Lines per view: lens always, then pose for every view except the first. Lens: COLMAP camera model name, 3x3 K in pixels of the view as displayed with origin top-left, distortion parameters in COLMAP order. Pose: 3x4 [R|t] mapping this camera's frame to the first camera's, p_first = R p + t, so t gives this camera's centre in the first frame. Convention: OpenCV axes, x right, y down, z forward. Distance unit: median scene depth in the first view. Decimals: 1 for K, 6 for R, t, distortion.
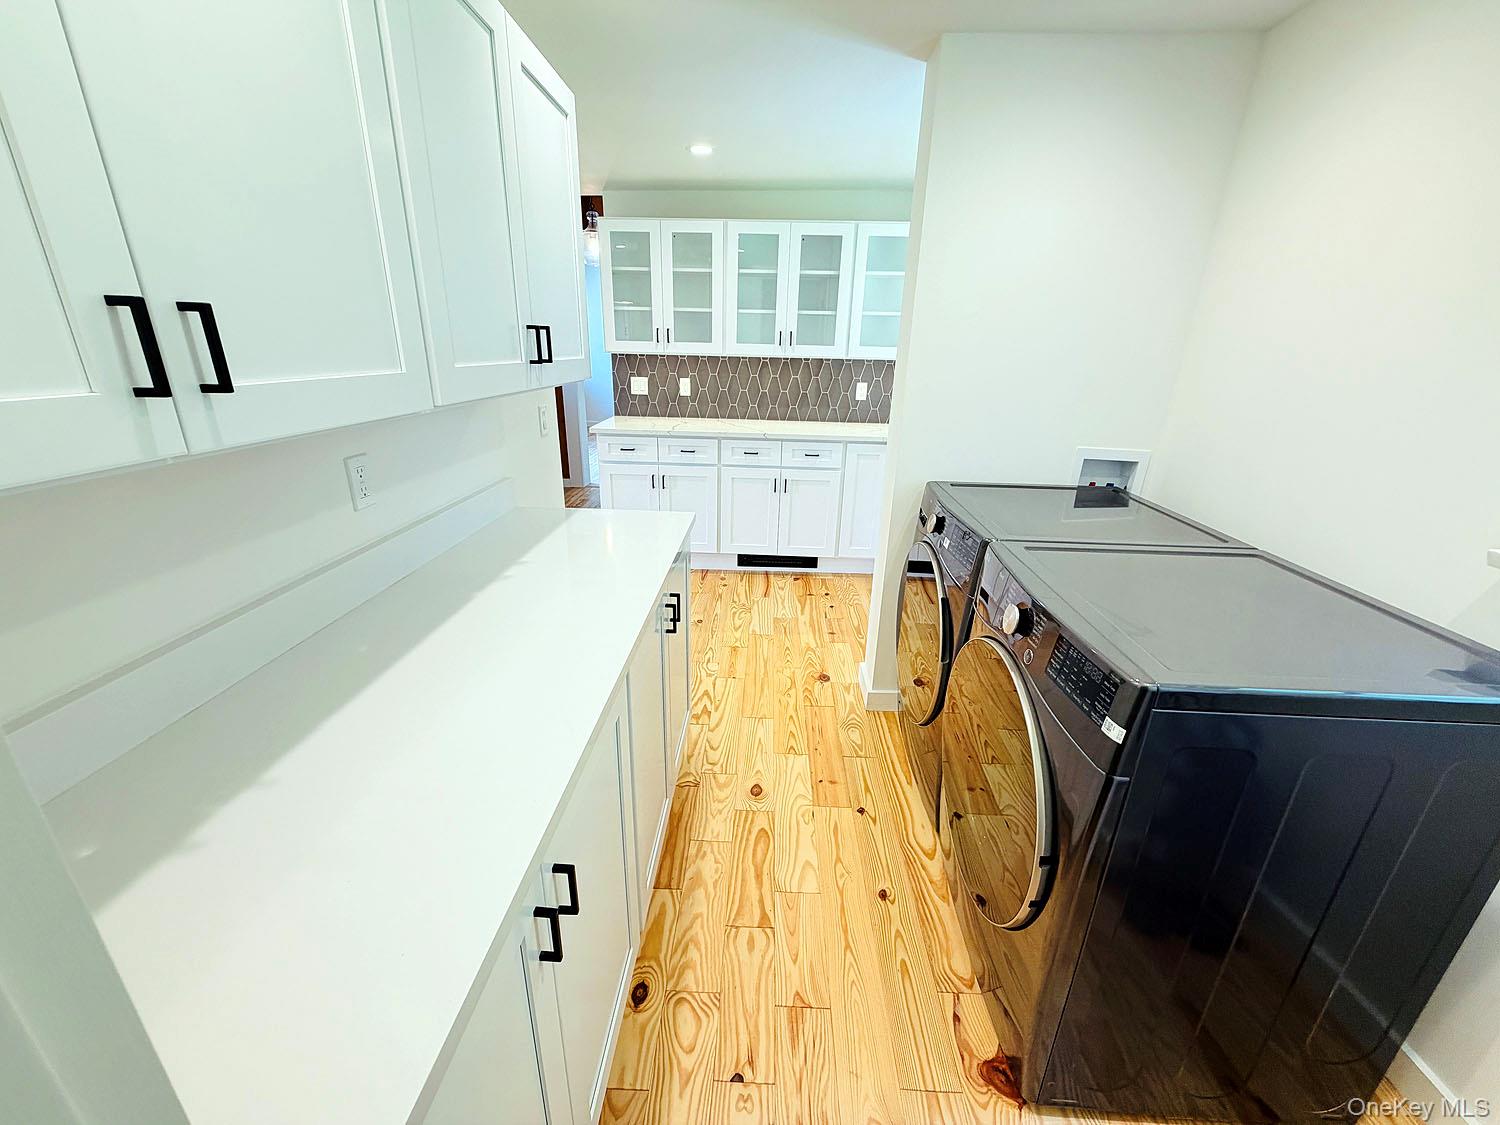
lens RADIAL K [[599.9, 0, 746.4], [0, 599.9, 558.7], [0, 0, 1]] dist [0.000275, -0.000308]
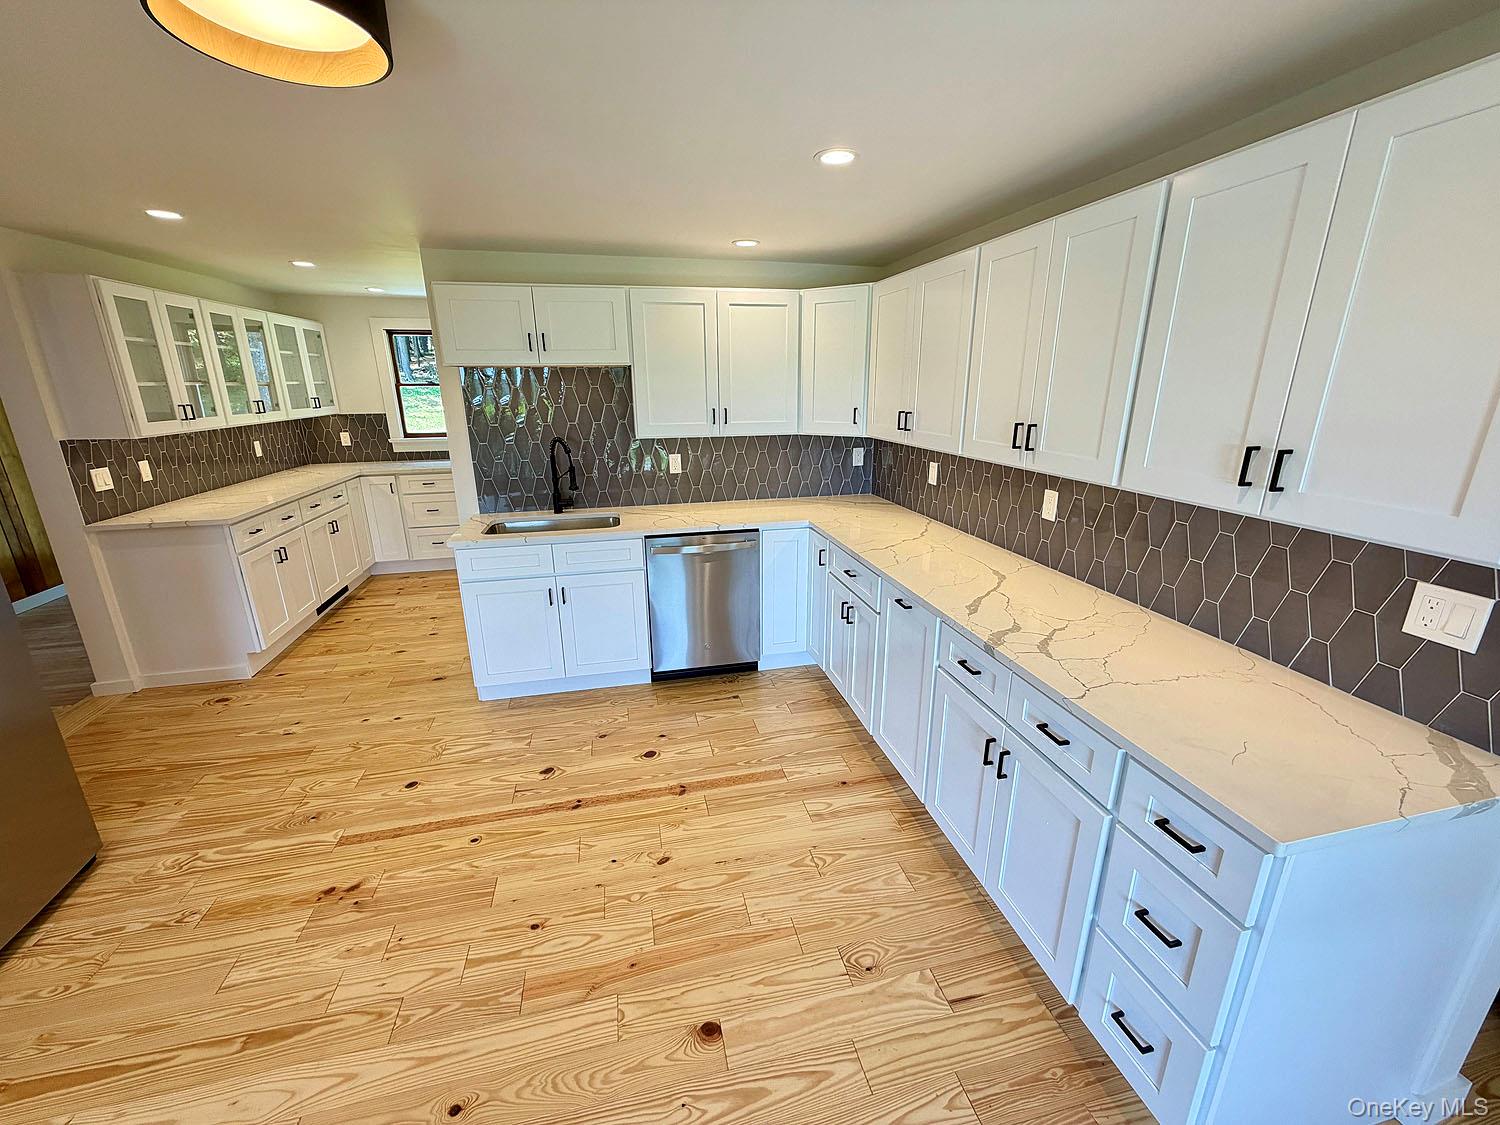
lens RADIAL K [[599.9, 0, 746.4], [0, 599.9, 558.7], [0, 0, 1]] dist [0.000275, -0.000308]
pose [[-0.257595, -0.293111, 0.920723, -1.257186], [0.338090, 0.865305, 0.370058, -0.230195], [-0.905174, 0.406612, -0.123800, 0.436296]]
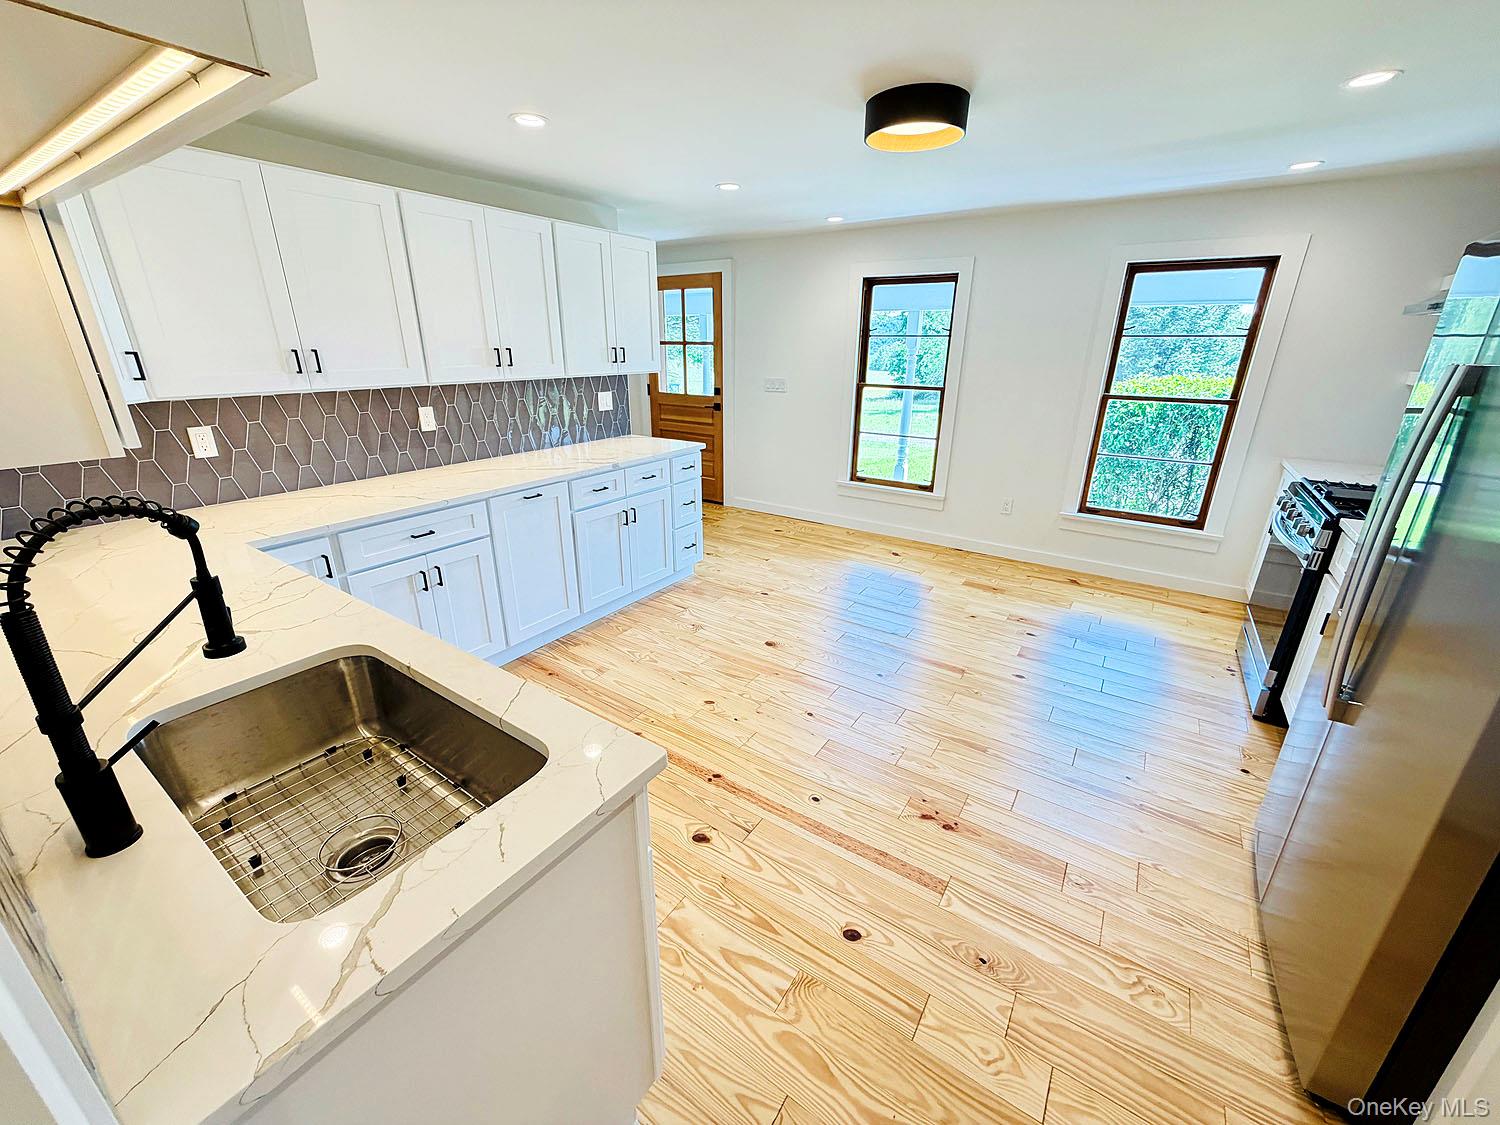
lens RADIAL K [[599.9, 0, 746.4], [0, 599.9, 558.7], [0, 0, 1]] dist [0.000275, -0.000308]
pose [[-0.527048, 0.268159, -0.806419, -0.274651], [-0.311958, 0.821620, 0.477099, -0.299438], [0.790508, 0.503022, -0.349378, 0.756787]]
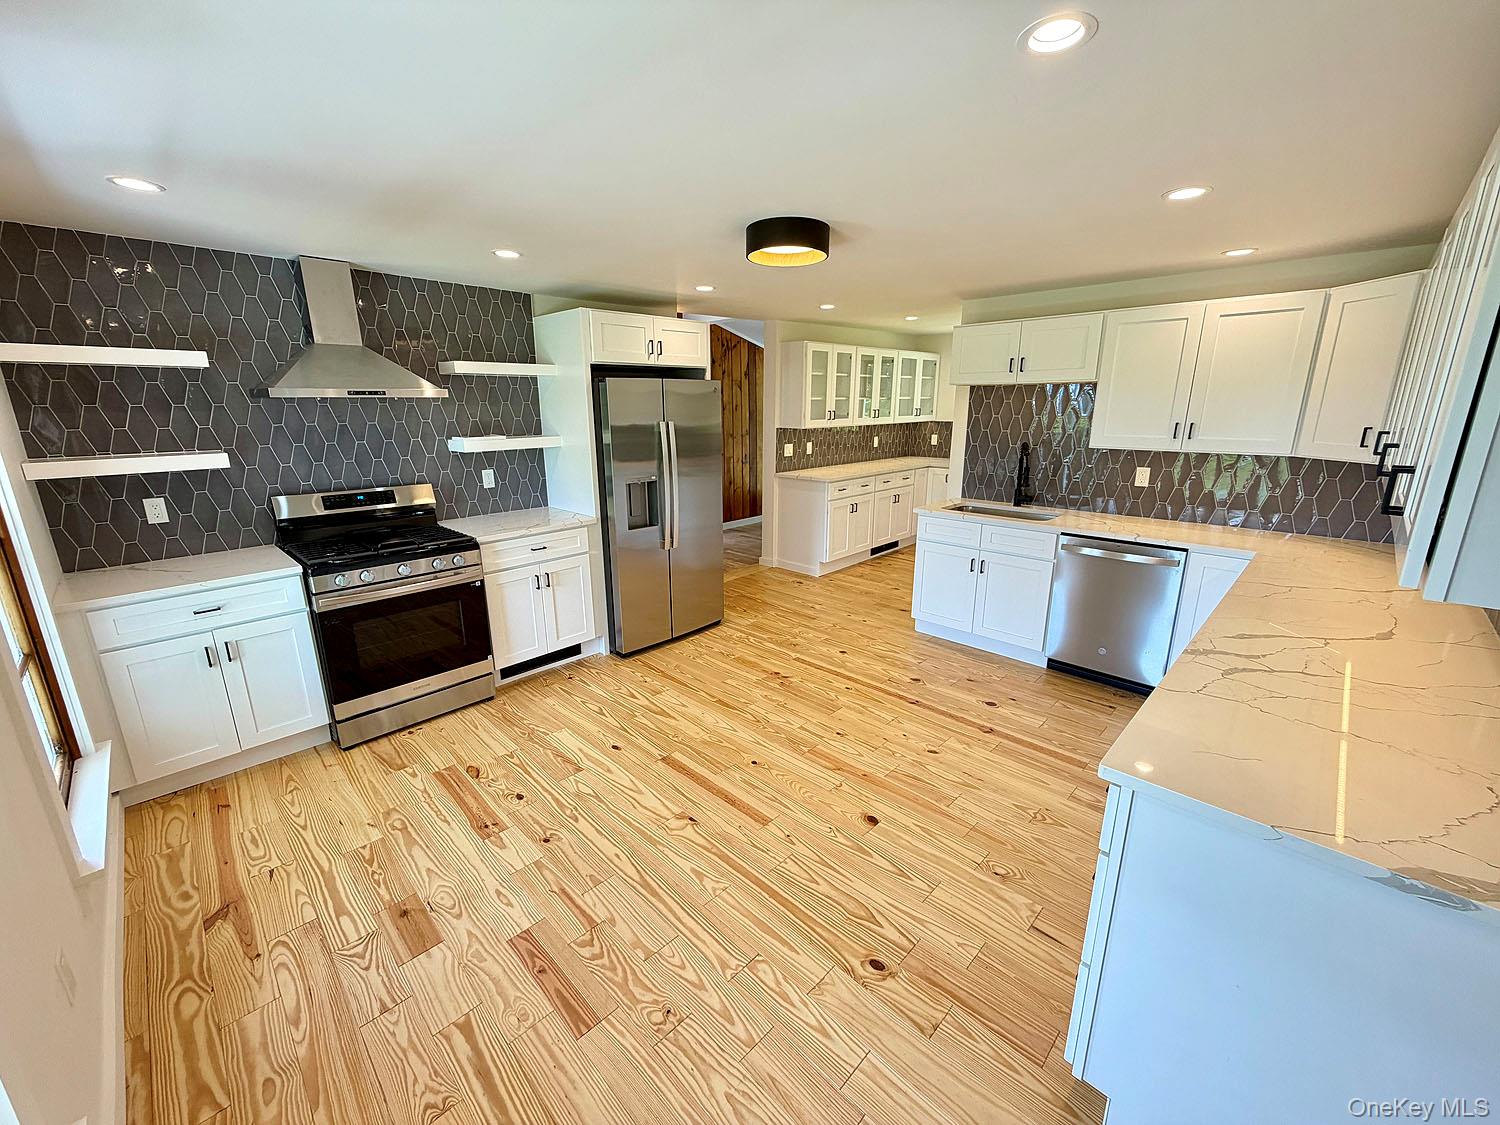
lens RADIAL K [[599.9, 0, 746.4], [0, 599.9, 558.7], [0, 0, 1]] dist [0.000275, -0.000308]
pose [[0.676449, -0.211647, 0.705423, -1.443722], [0.276463, 0.960746, 0.023143, -0.115378], [-0.682631, 0.179369, 0.708408, 0.128713]]
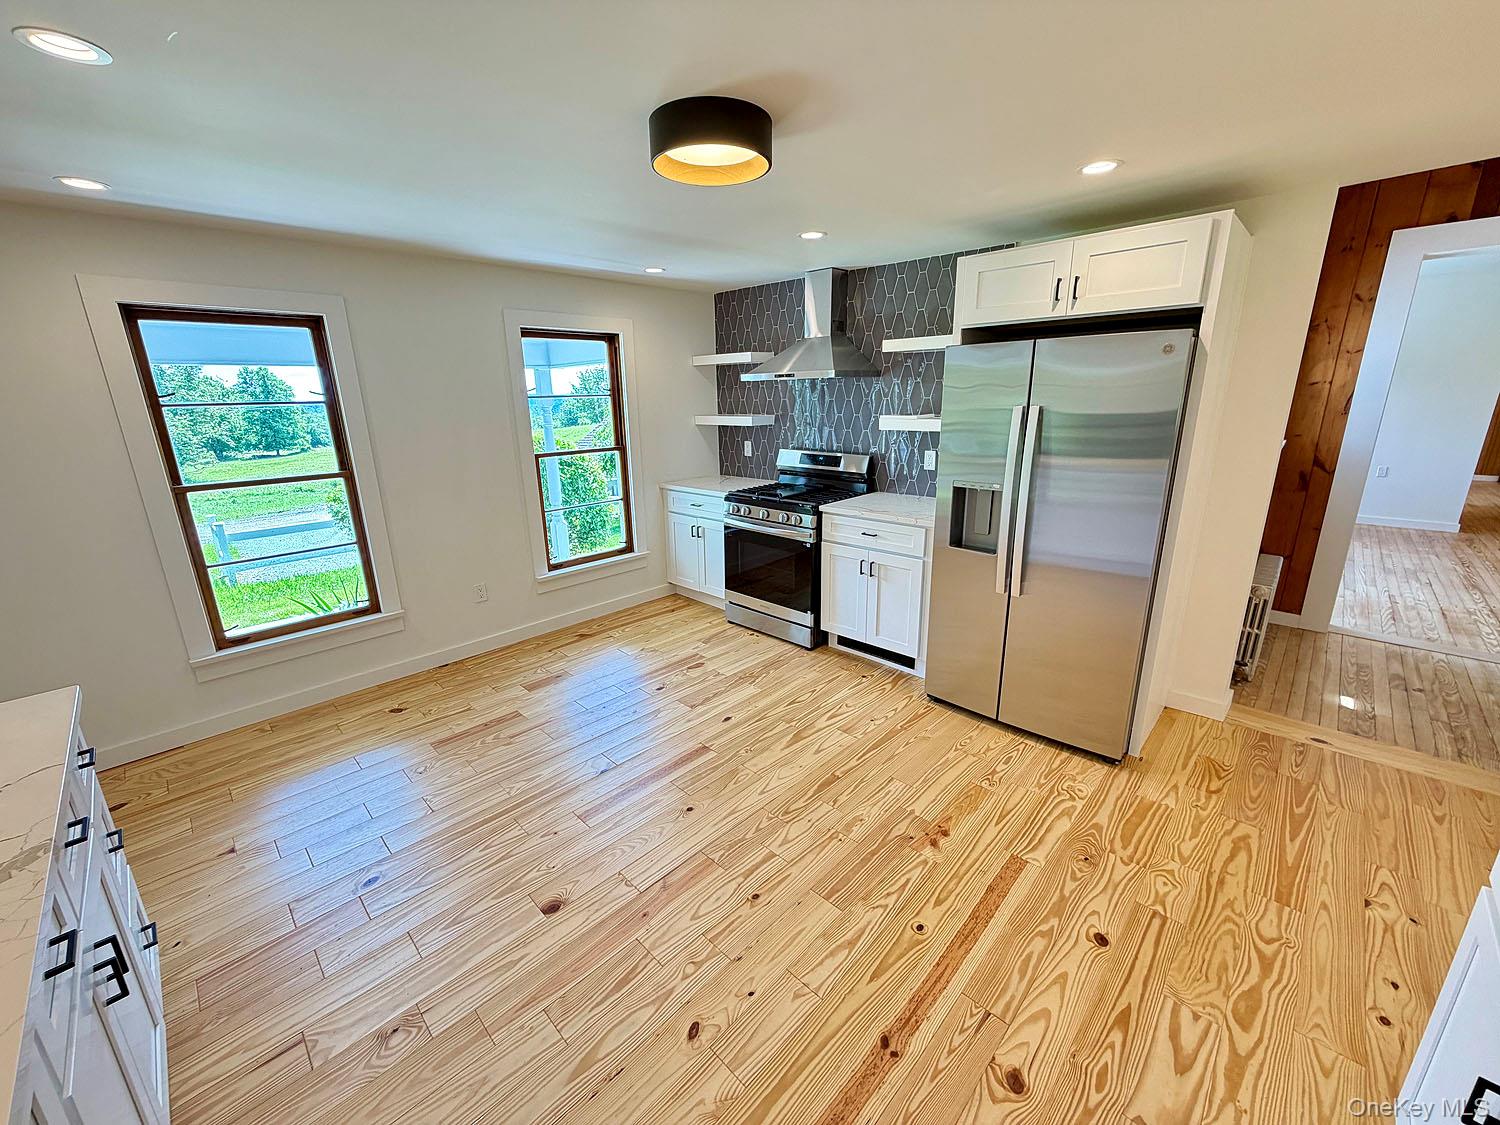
lens RADIAL K [[599.9, 0, 746.4], [0, 599.9, 558.7], [0, 0, 1]] dist [0.000275, -0.000308]
pose [[0.739881, 0.144963, -0.656934, -0.540084], [-0.199982, 0.979758, -0.009032, -0.117733], [0.642327, 0.138058, 0.753894, 0.219578]]
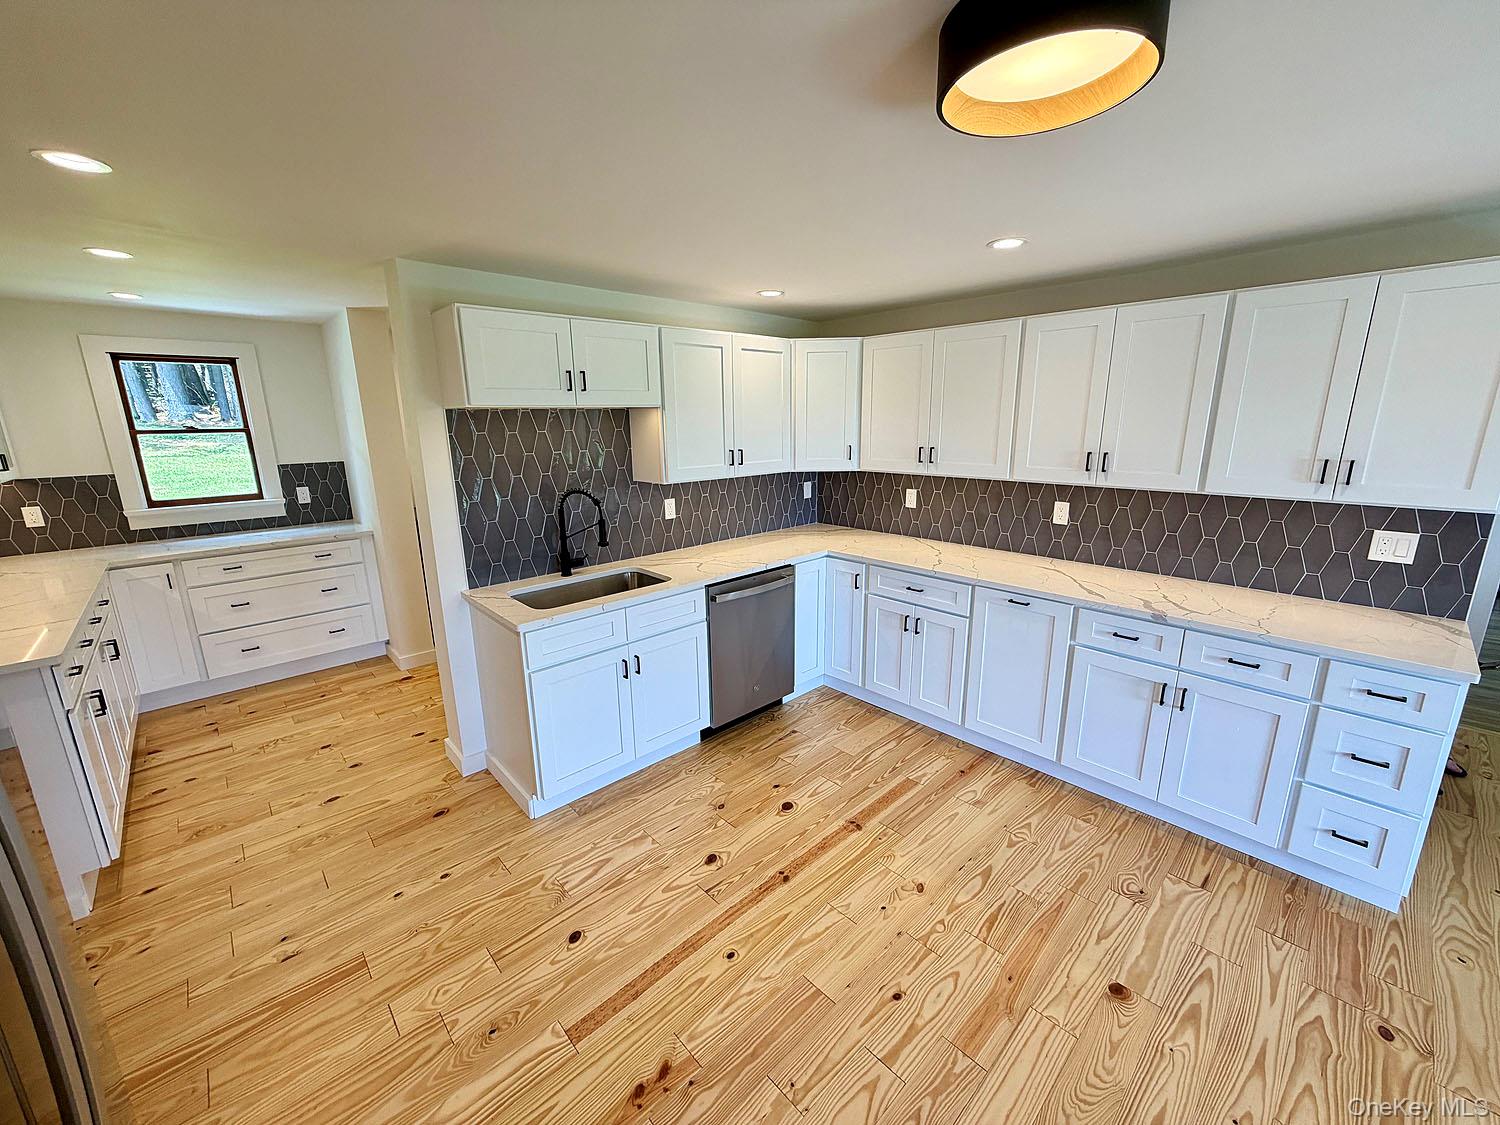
lens RADIAL K [[599.9, 0, 746.4], [0, 599.9, 558.7], [0, 0, 1]] dist [0.000275, -0.000308]
pose [[-0.706988, -0.174092, 0.685464, -1.017242], [0.244436, 0.849347, 0.467826, -0.380697], [-0.663641, 0.498299, -0.557923, 0.832970]]
